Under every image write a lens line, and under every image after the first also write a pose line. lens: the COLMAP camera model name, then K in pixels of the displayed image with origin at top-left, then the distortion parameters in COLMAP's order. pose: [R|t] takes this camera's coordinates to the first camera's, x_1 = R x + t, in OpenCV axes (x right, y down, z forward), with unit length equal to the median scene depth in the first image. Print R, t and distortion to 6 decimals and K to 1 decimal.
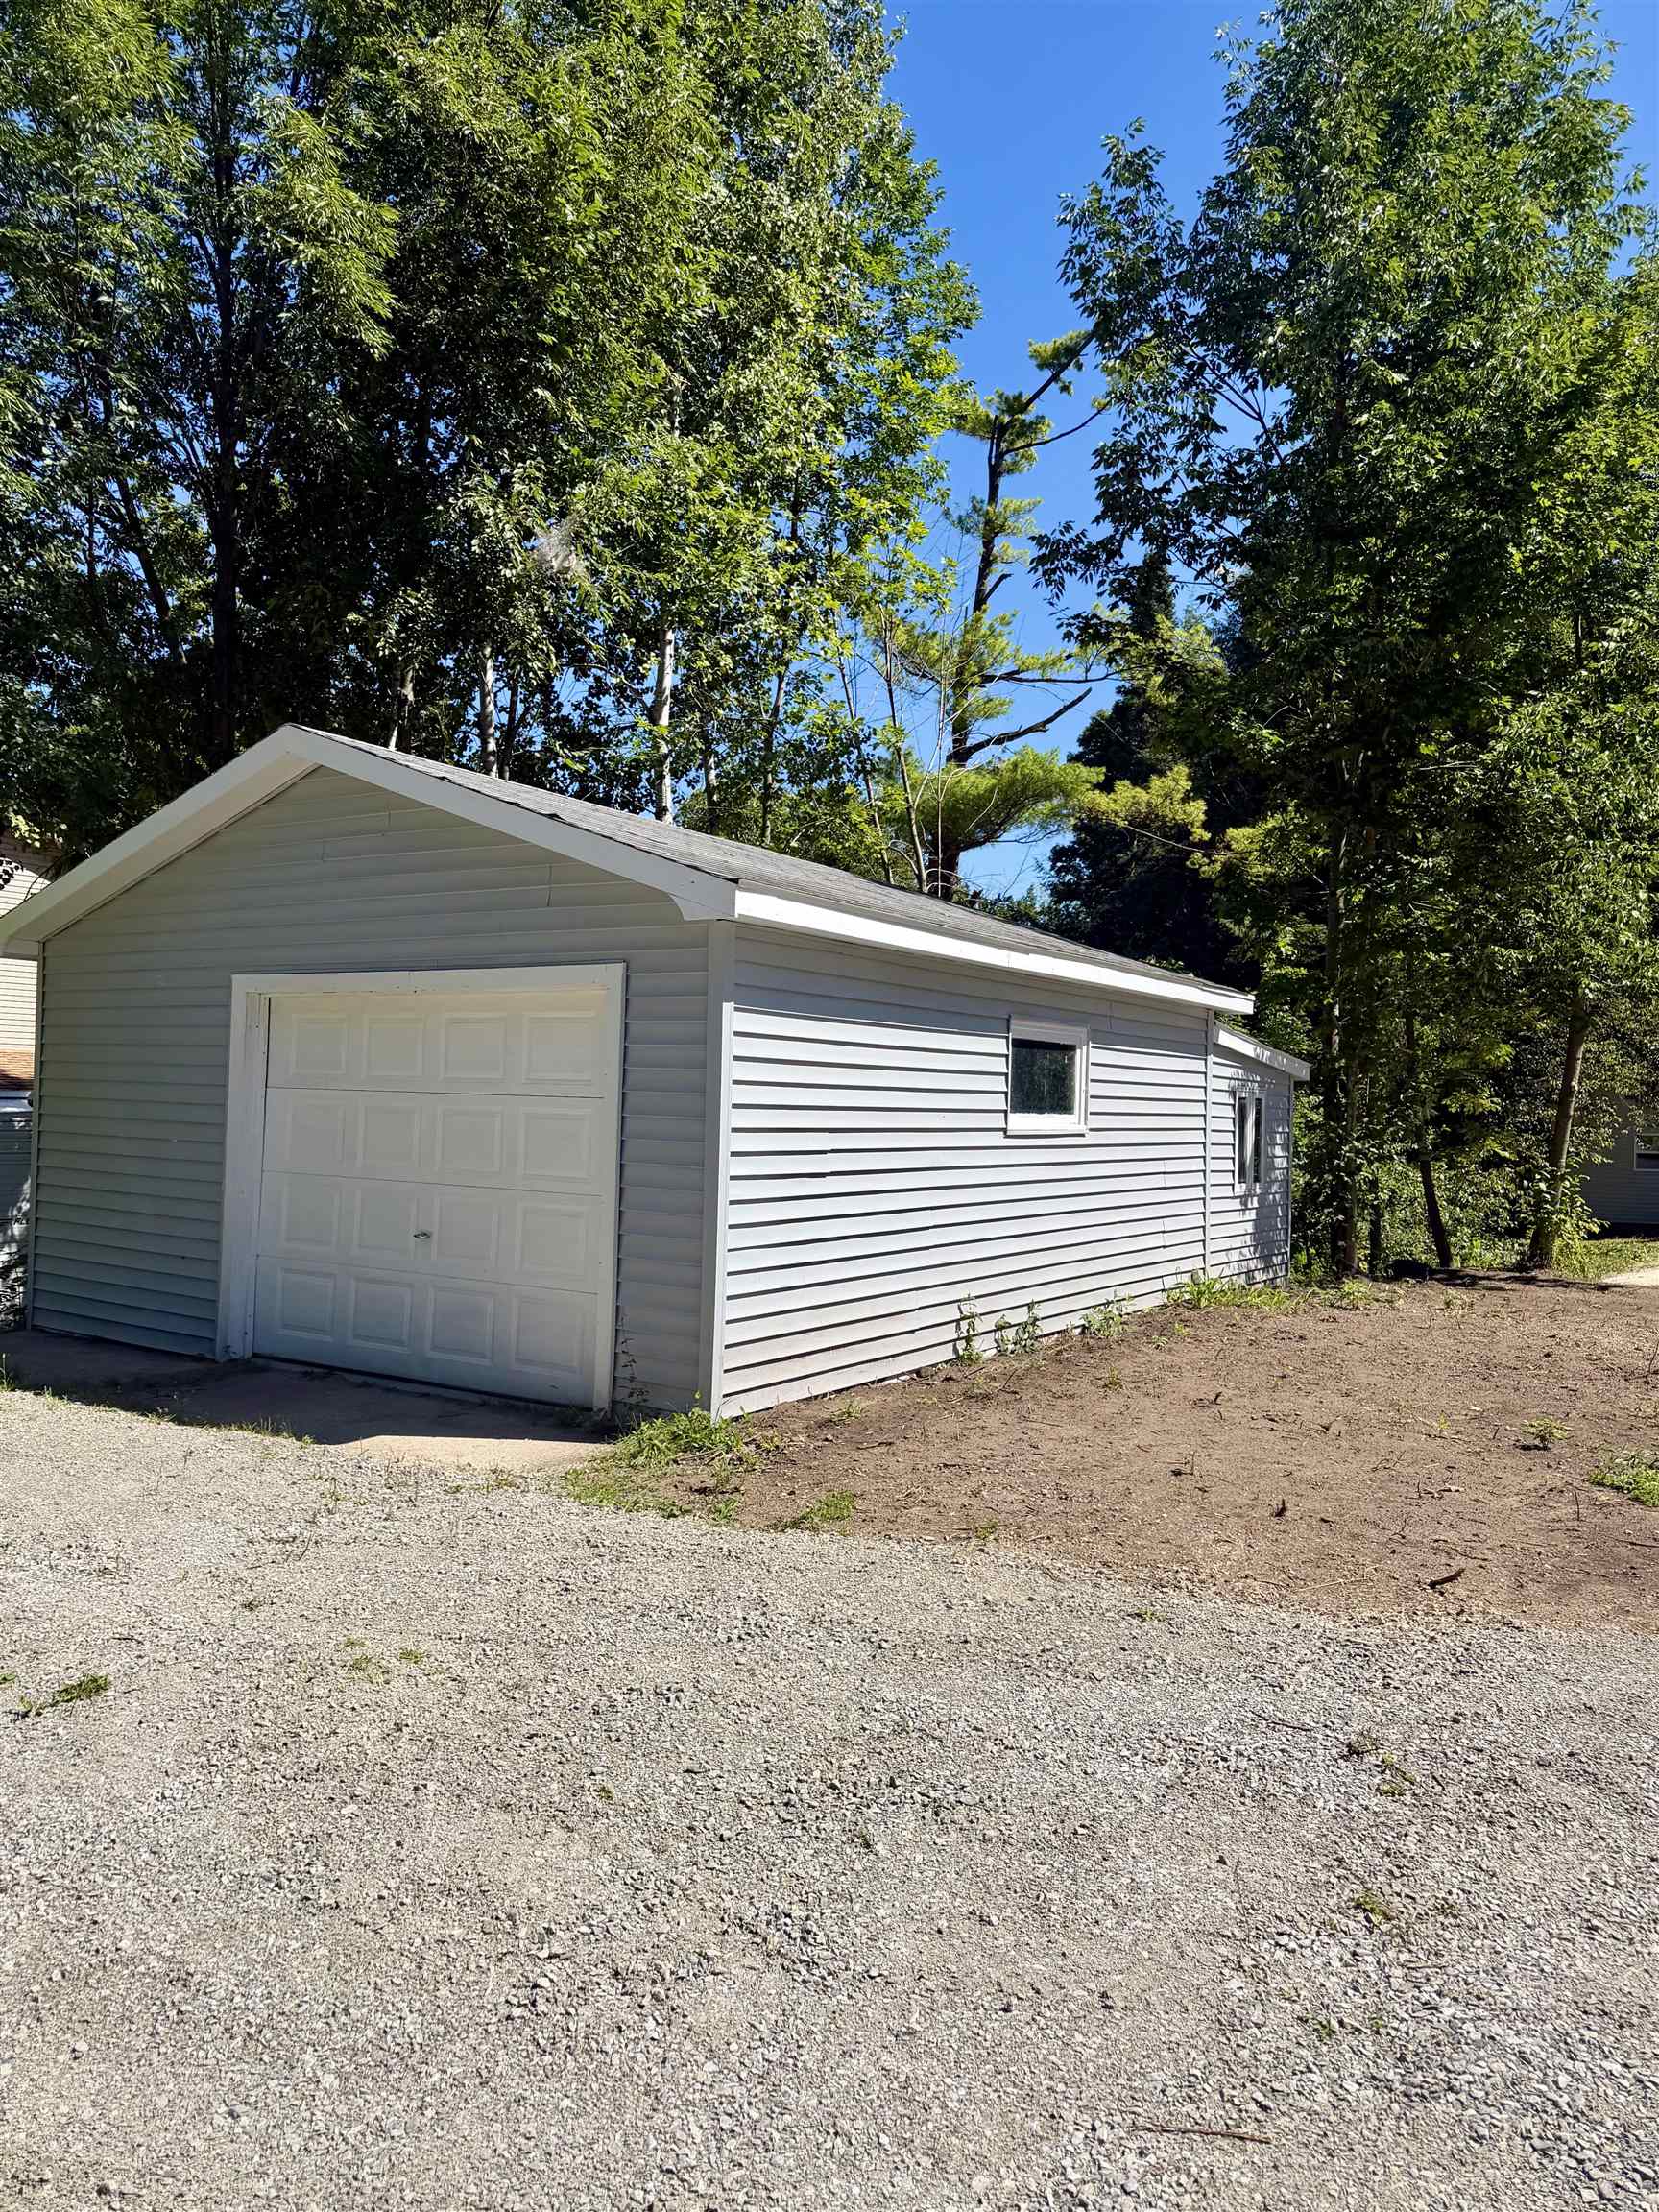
lens RADIAL K [[1558.9, 0, 834.4], [0, 1558.9, 1104.7], [0, 0, 1]] dist [0.004112, 0.000196]
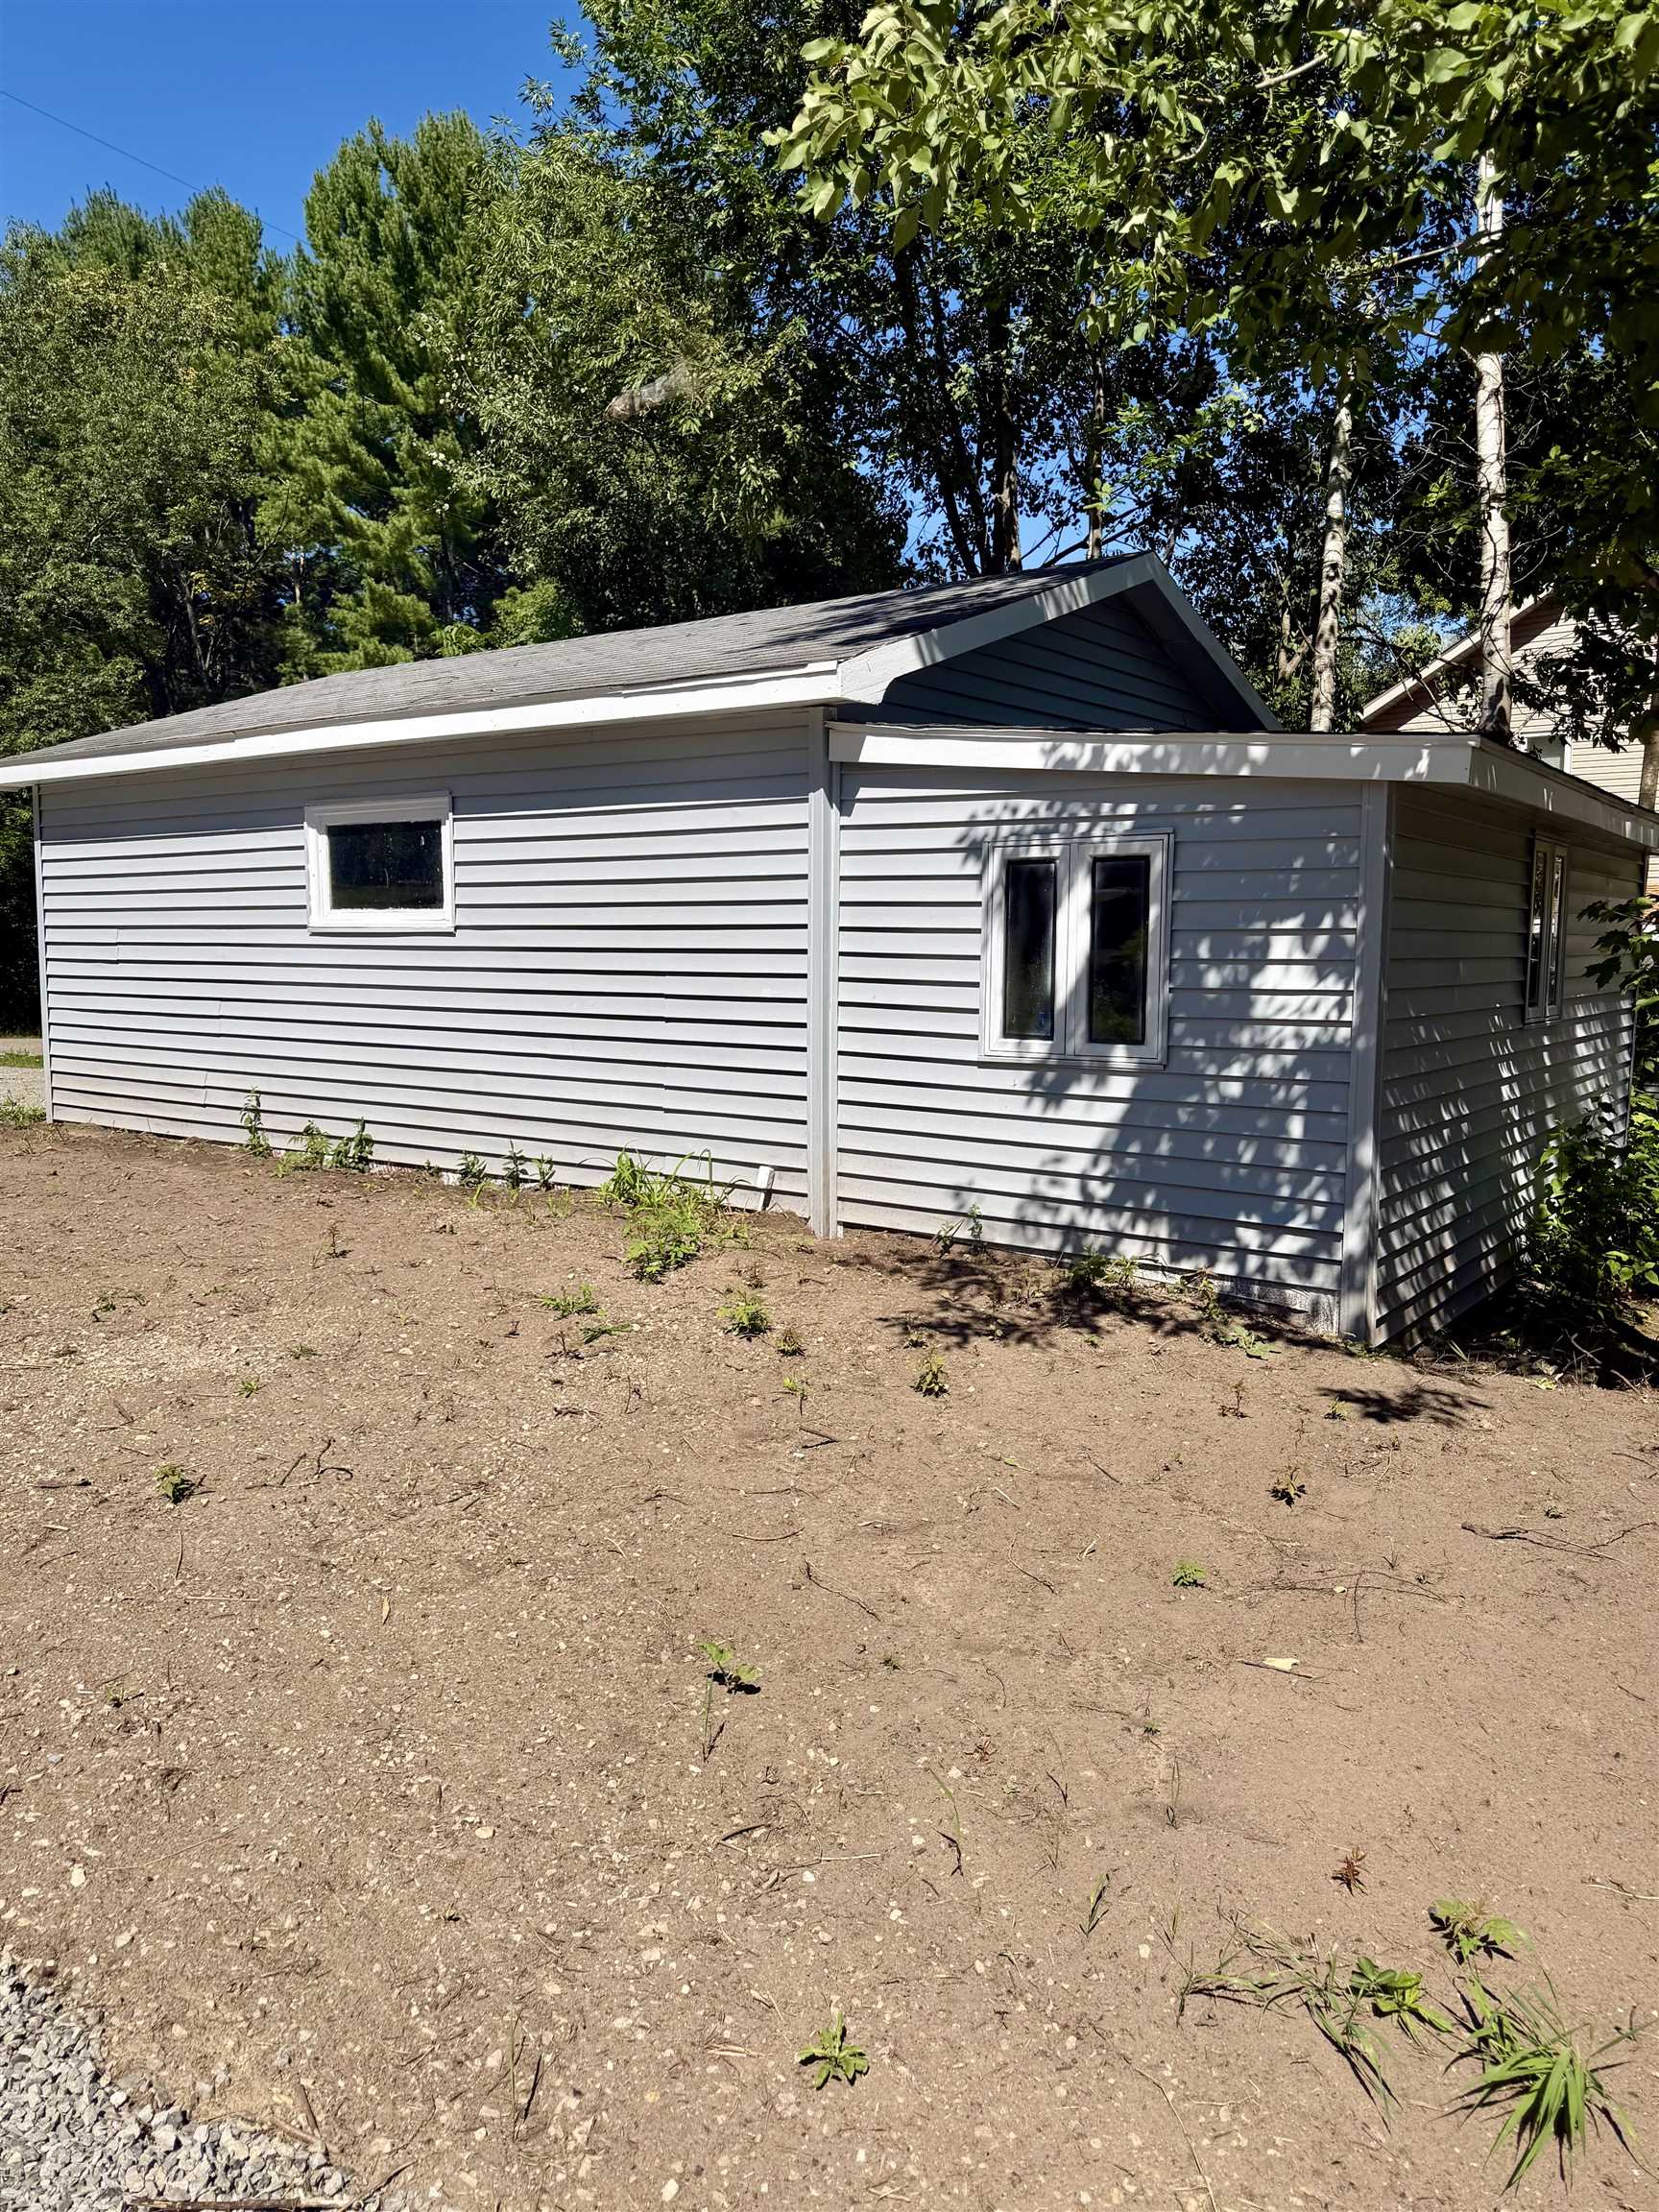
lens RADIAL K [[1558.9, 0, 834.8], [0, 1558.9, 1104.7], [0, 0, 1]] dist [0.004112, 0.000196]
pose [[-0.035549, 0.090568, -0.995256, 0.954388], [0.001910, 0.995889, 0.090557, 0.034641], [0.999366, 0.001318, -0.035576, 1.226480]]
